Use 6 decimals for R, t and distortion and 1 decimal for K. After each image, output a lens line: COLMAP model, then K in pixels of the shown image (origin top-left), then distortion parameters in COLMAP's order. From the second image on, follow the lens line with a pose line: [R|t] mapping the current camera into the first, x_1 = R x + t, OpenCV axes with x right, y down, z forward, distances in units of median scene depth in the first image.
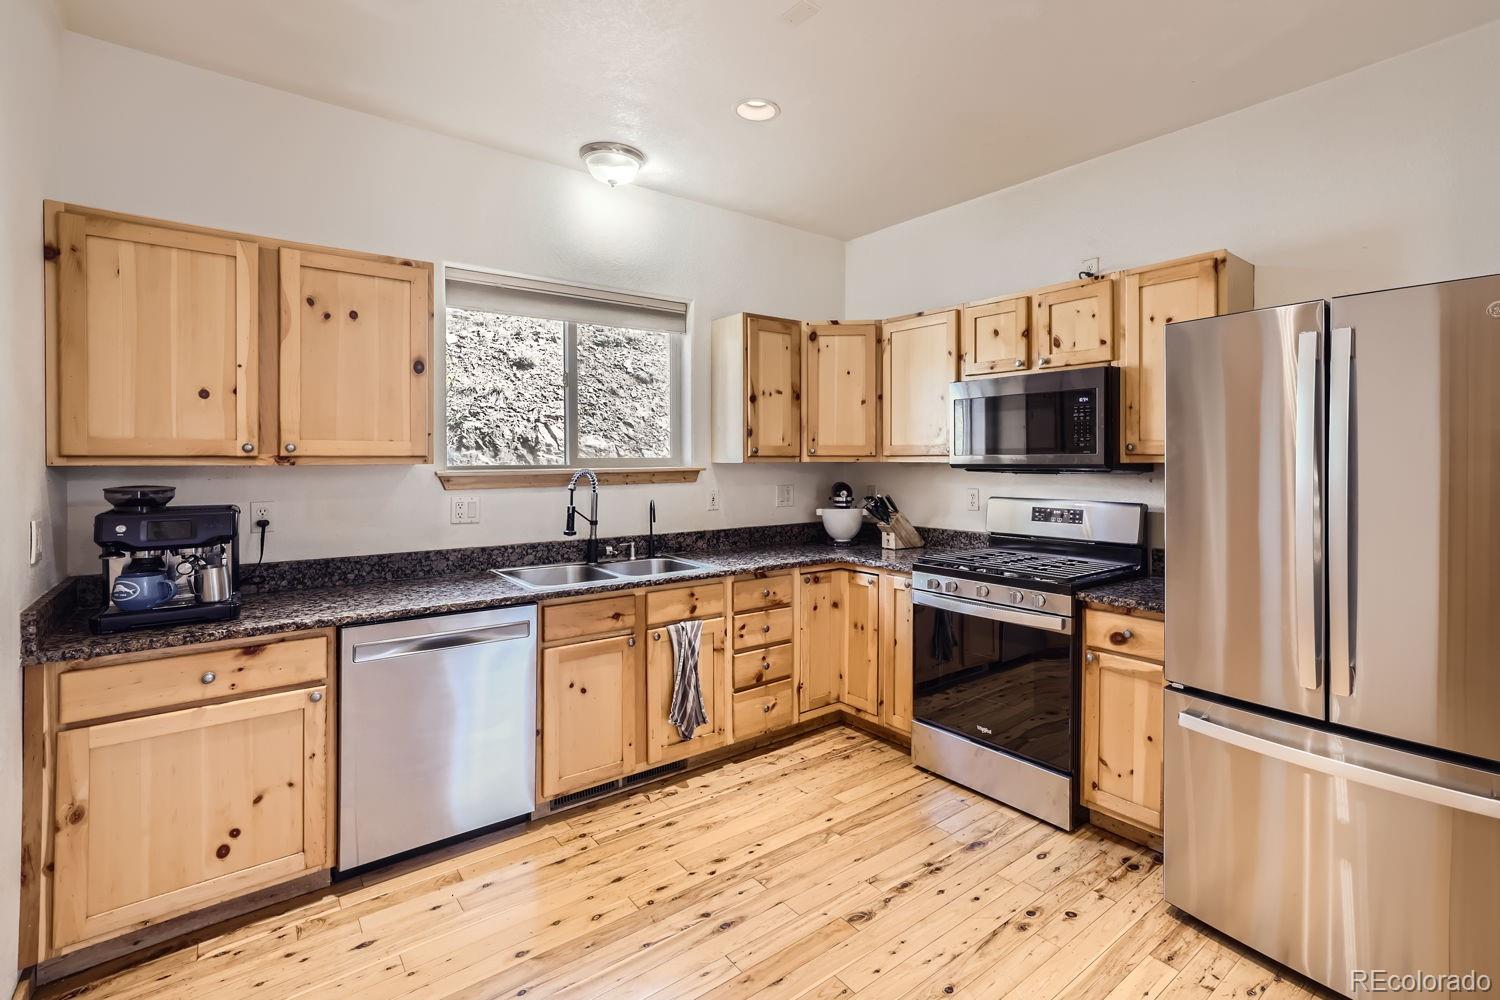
lens RADIAL K [[700.4, 0, 804.5], [0, 700.4, 462.2], [0, 0, 1]] dist [-0.028572, 0.022050]
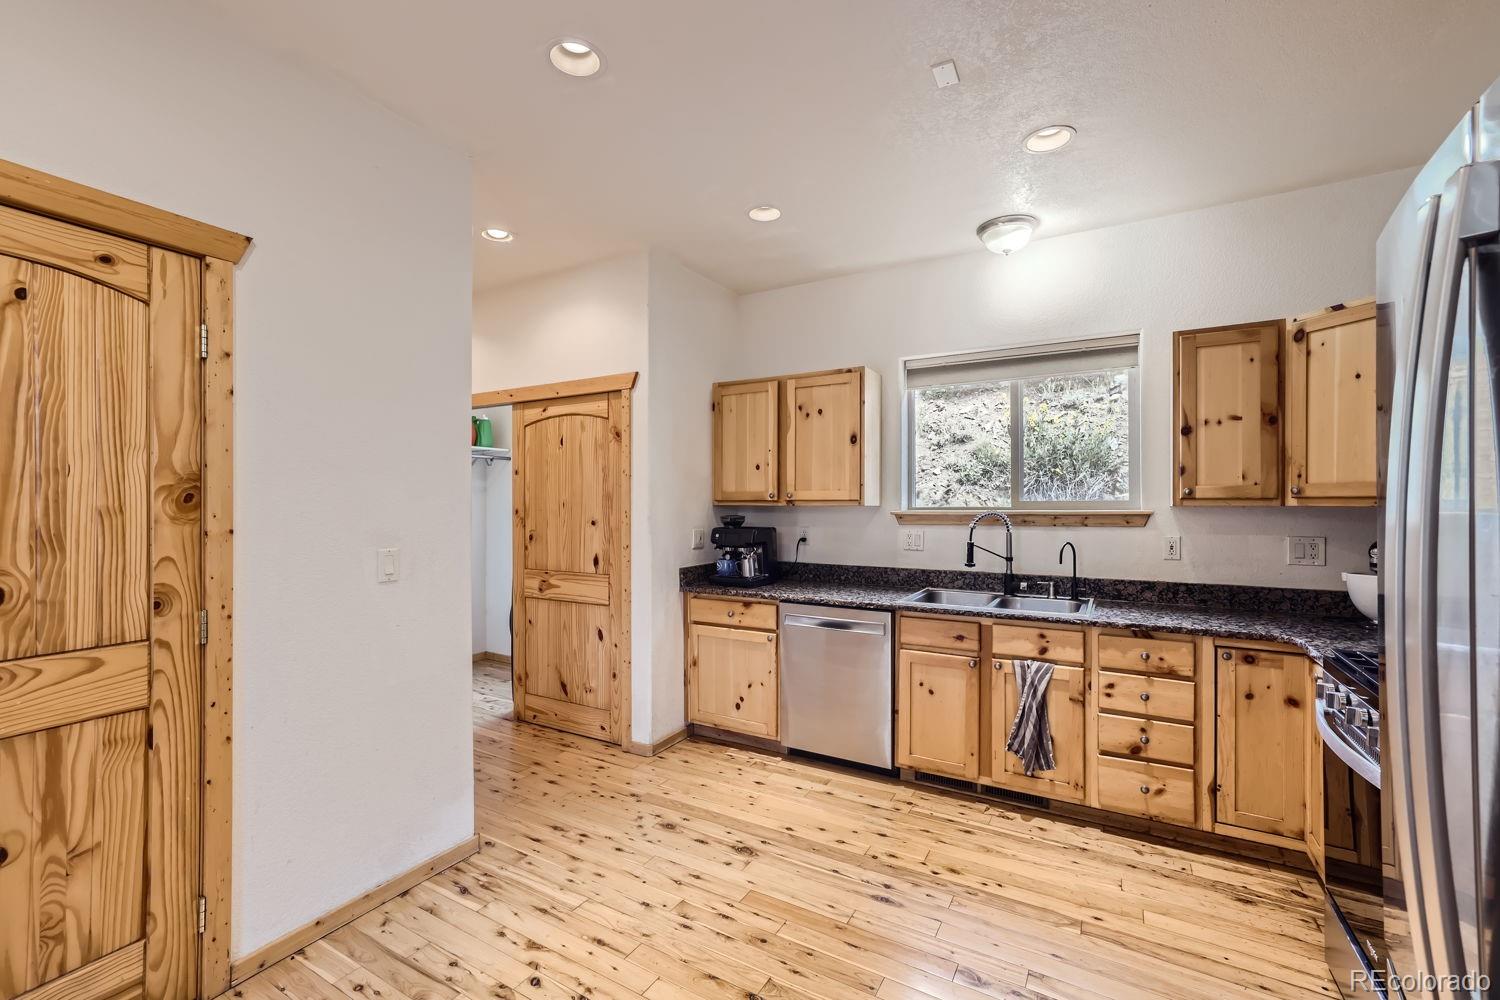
lens RADIAL K [[640.9, 0, 745.2], [0, 640.9, 501.9], [0, 0, 1]] dist [-0.027407, 0.019875]
pose [[0.339932, 0.001127, -0.940450, 0.565345], [-0.003558, 0.999994, -0.000087, -0.003188], [0.940443, 0.003376, 0.339933, 0.284075]]
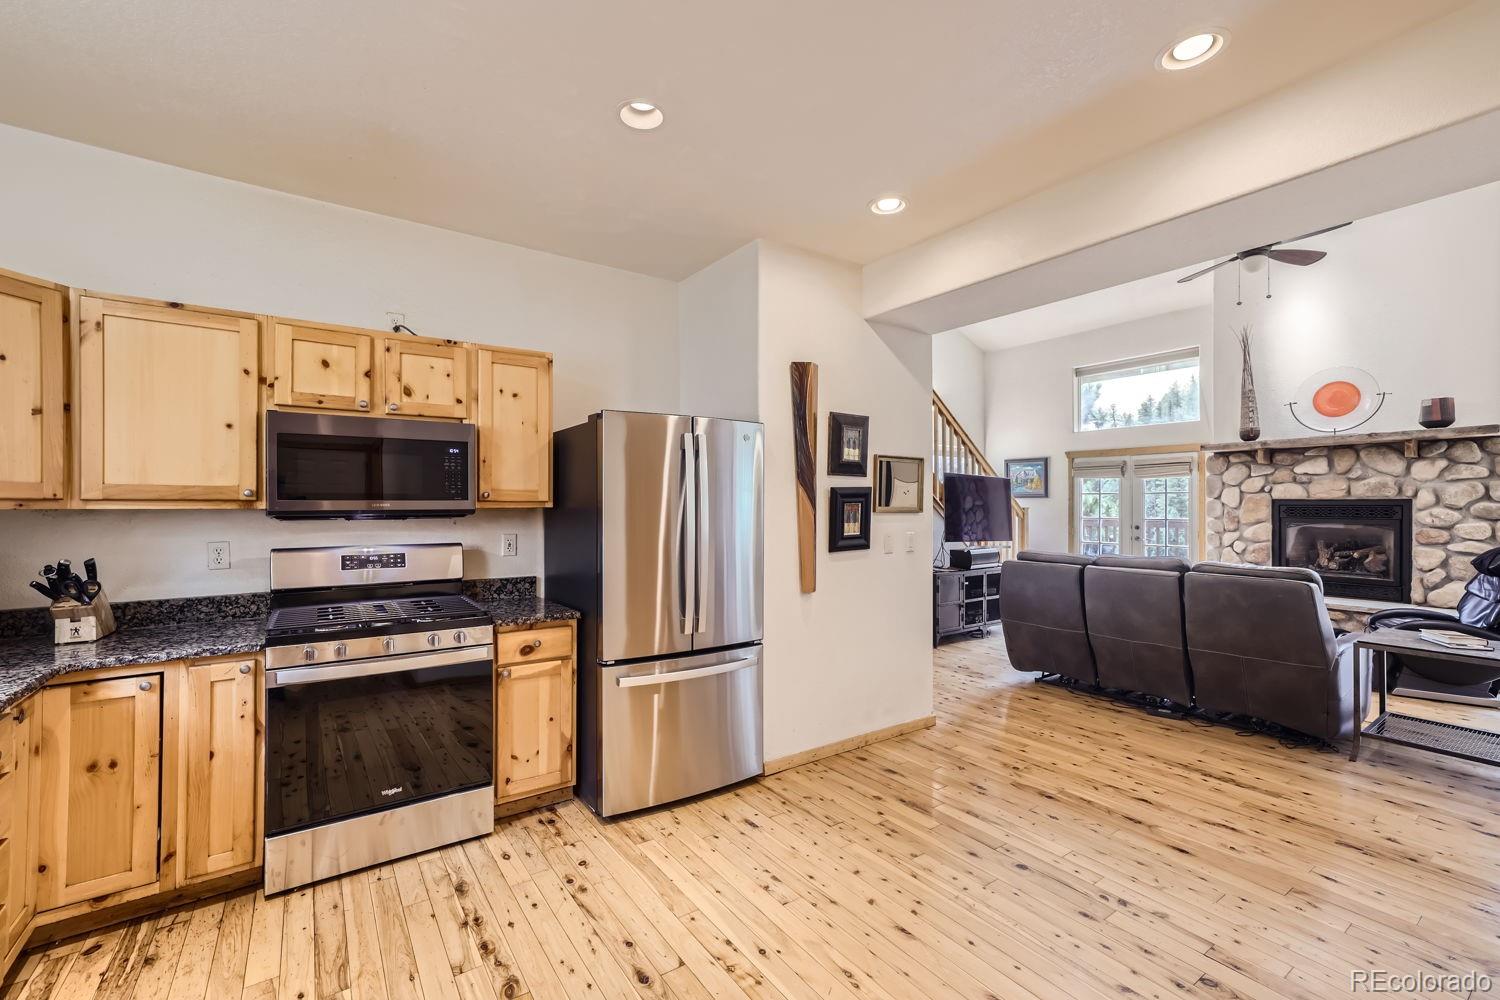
lens RADIAL K [[646.8, 0, 742.6], [0, 646.8, 505.2], [0, 0, 1]] dist [-0.021101, 0.016730]
pose [[0.087710, -0.000319, 0.996146, -0.539512], [0.003673, 0.999993, -0.000004, -0.001715], [-0.996139, 0.003659, 0.087711, 0.426380]]
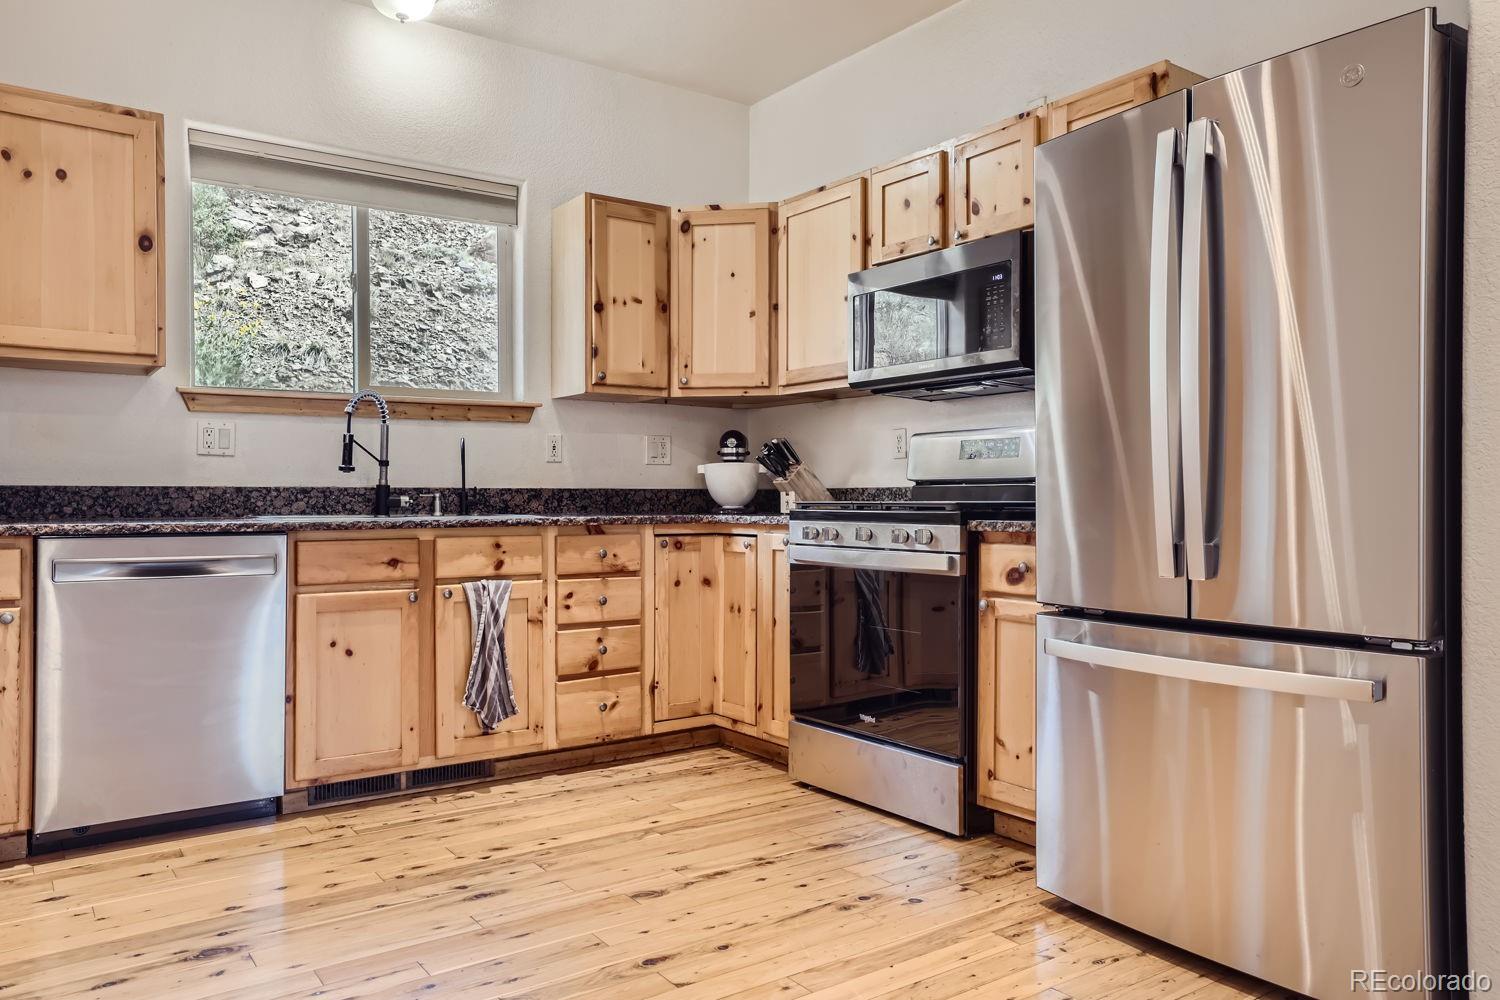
lens RADIAL K [[1064.2, 0, 732.6], [0, 1064.2, 503.7], [0, 0, 1]] dist [-0.024082, 0.066626]
pose [[0.996782, 0.000925, -0.080156, 0.194000], [-0.000751, 0.999997, 0.002195, 0.141432], [0.080157, -0.002127, 0.996780, -0.151499]]
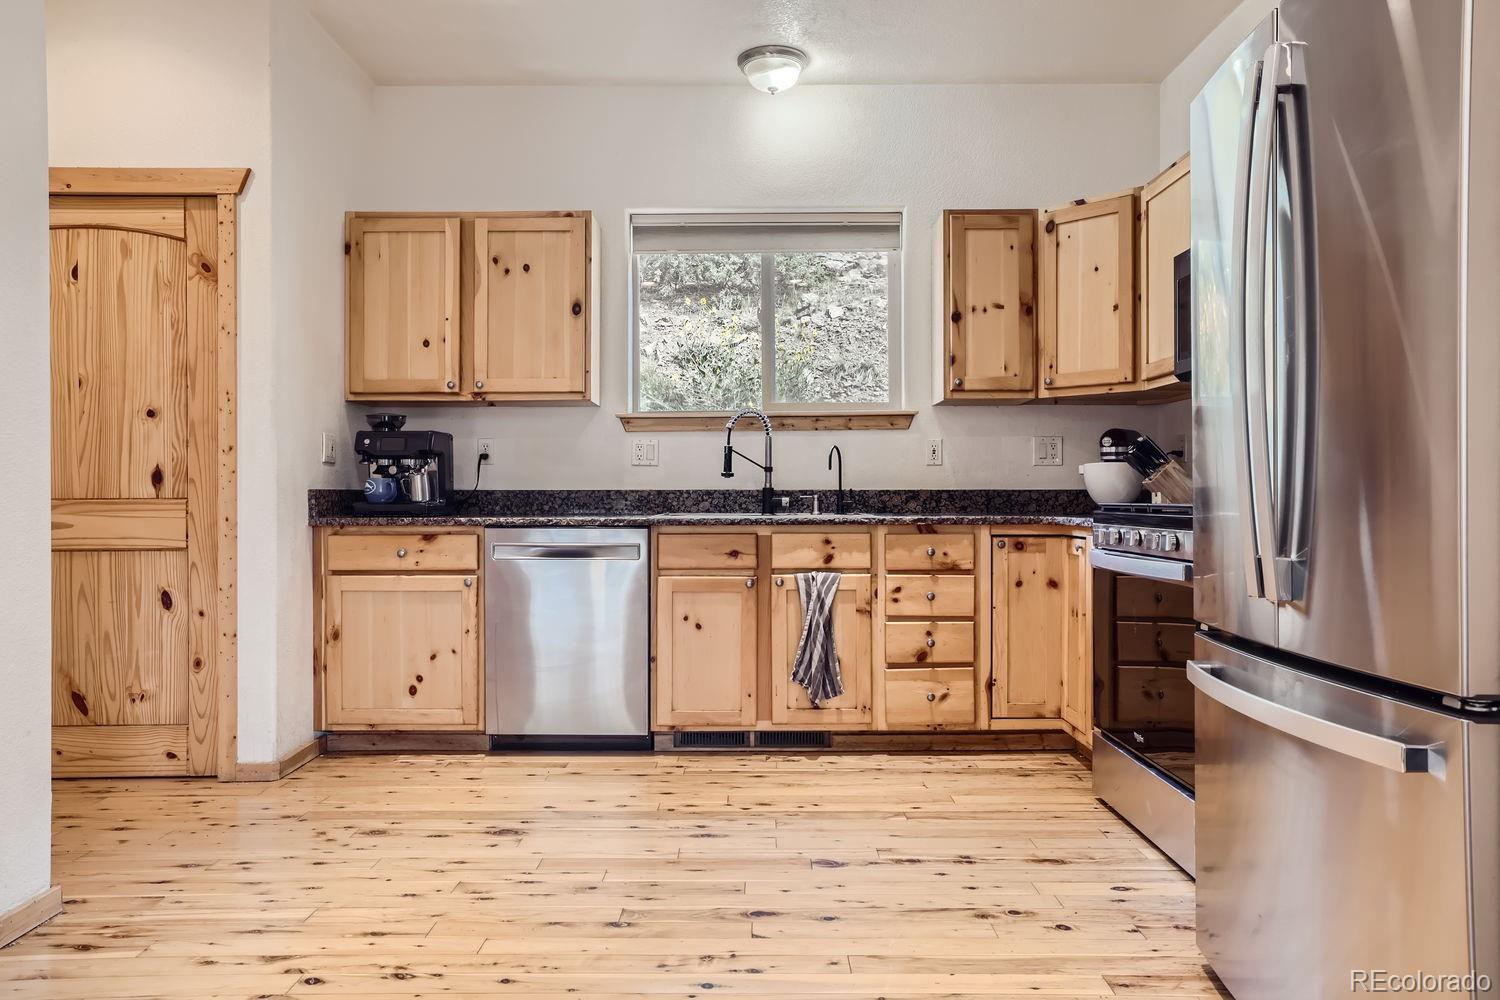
lens RADIAL K [[1026.7, 0, 748.4], [0, 1026.7, 494.5], [0, 0, 1]] dist [-0.033947, 0.075535]
pose [[0.767329, -0.000907, -0.641253, 0.585823], [-0.002274, 0.999989, -0.004136, 0.137544], [0.641250, 0.004632, 0.767318, -0.040427]]
